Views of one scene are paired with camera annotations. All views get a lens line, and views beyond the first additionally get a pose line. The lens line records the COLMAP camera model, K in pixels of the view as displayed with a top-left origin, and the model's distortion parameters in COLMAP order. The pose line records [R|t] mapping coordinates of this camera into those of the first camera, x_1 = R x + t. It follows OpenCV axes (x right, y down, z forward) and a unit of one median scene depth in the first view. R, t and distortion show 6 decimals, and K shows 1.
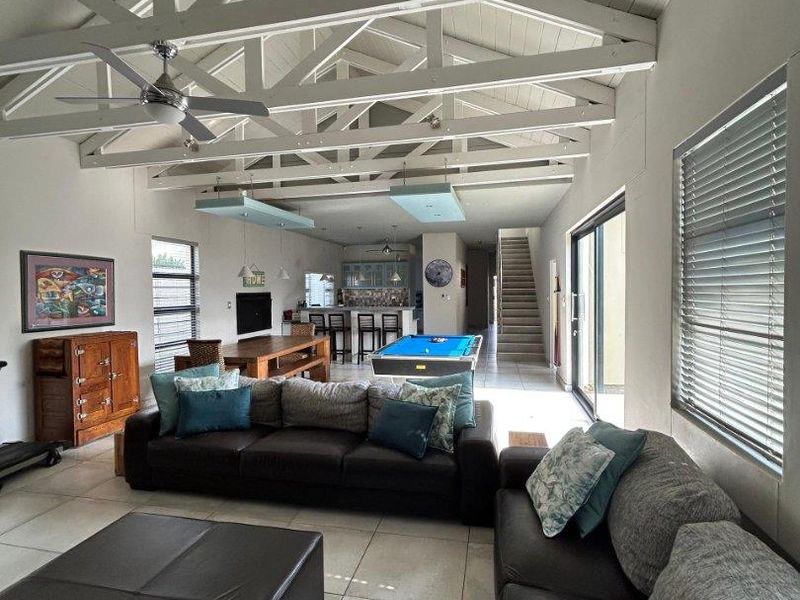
lens RADIAL K [[428.7, 0, 397.8], [0, 428.7, 299.5], [0, 0, 1]] dist [-0.001181, 0.001066]
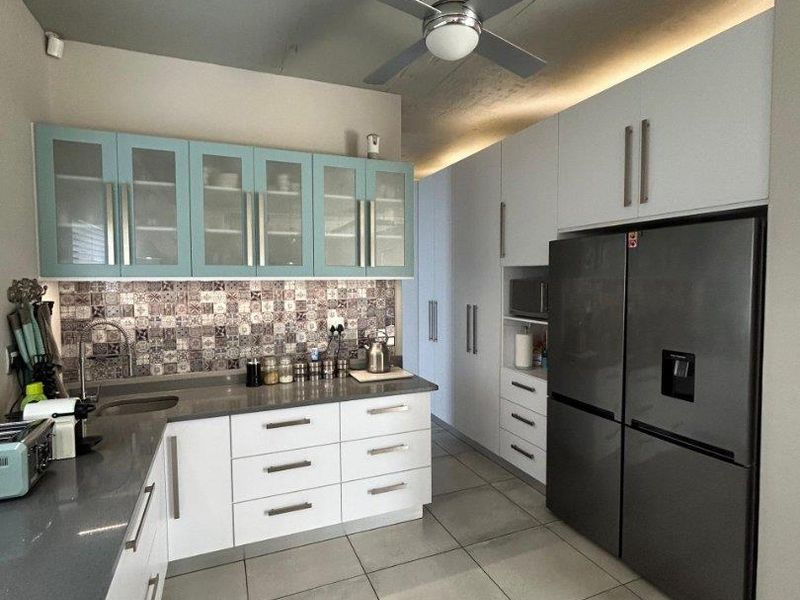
lens RADIAL K [[443.0, 0, 402.5], [0, 443.0, 298.4], [0, 0, 1]] dist [0.005009, -0.003528]
pose [[0.824370, -0.020049, 0.565696, -0.141147], [0.008126, 0.999689, 0.023590, -0.026869], [-0.565993, -0.014850, 0.824276, 0.974199]]
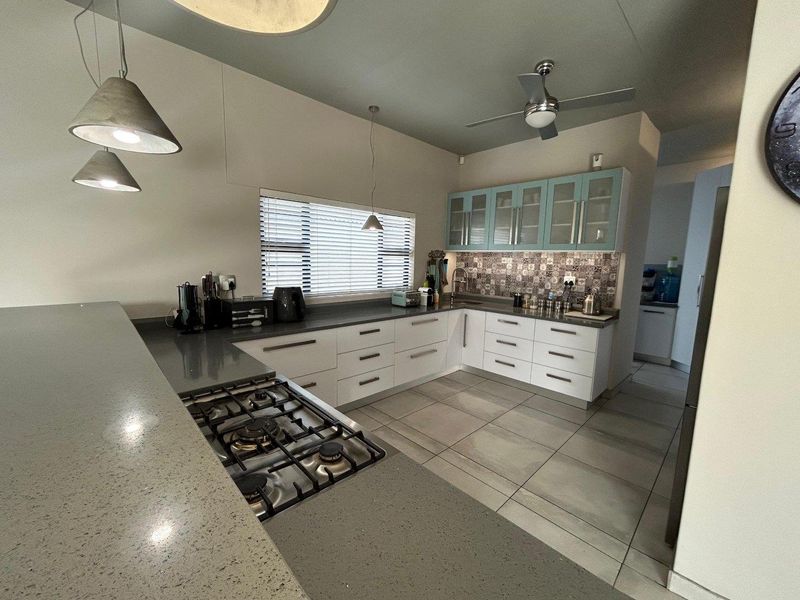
lens RADIAL K [[322.9, 0, 395.8], [0, 322.9, 303.8], [0, 0, 1]] dist [-0.011572, -0.000290]
pose [[0.820782, 0.110431, -0.560466, 0.031220], [-0.048211, 0.991027, 0.124663, -0.012658], [0.569203, -0.075300, 0.818741, 0.851404]]
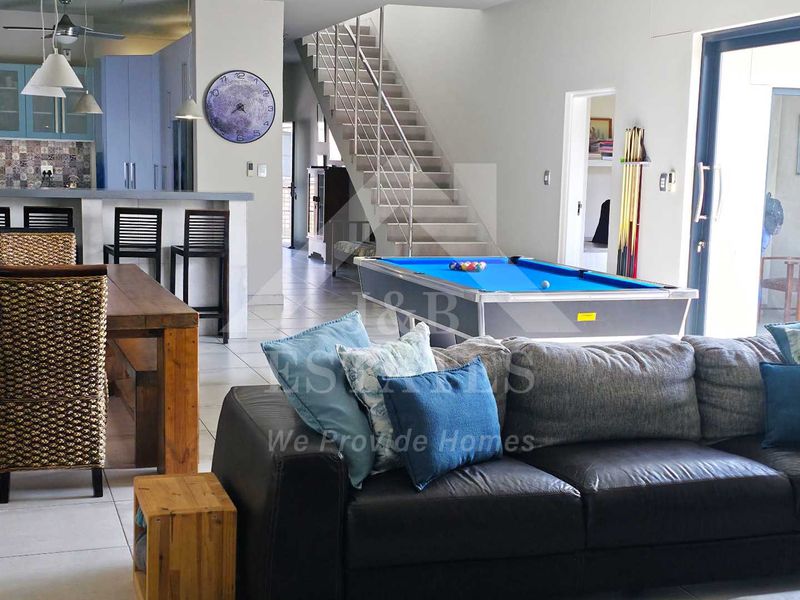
lens RADIAL K [[1153.9, 0, 397.2], [0, 1153.9, 302.5], [0, 0, 1]] dist [0.081748, 0.000000]
pose [[0.859802, -0.030820, 0.509696, -0.314429], [-0.019071, 0.995542, 0.092368, 0.014838], [-0.510271, -0.089139, 0.855382, 0.028967]]
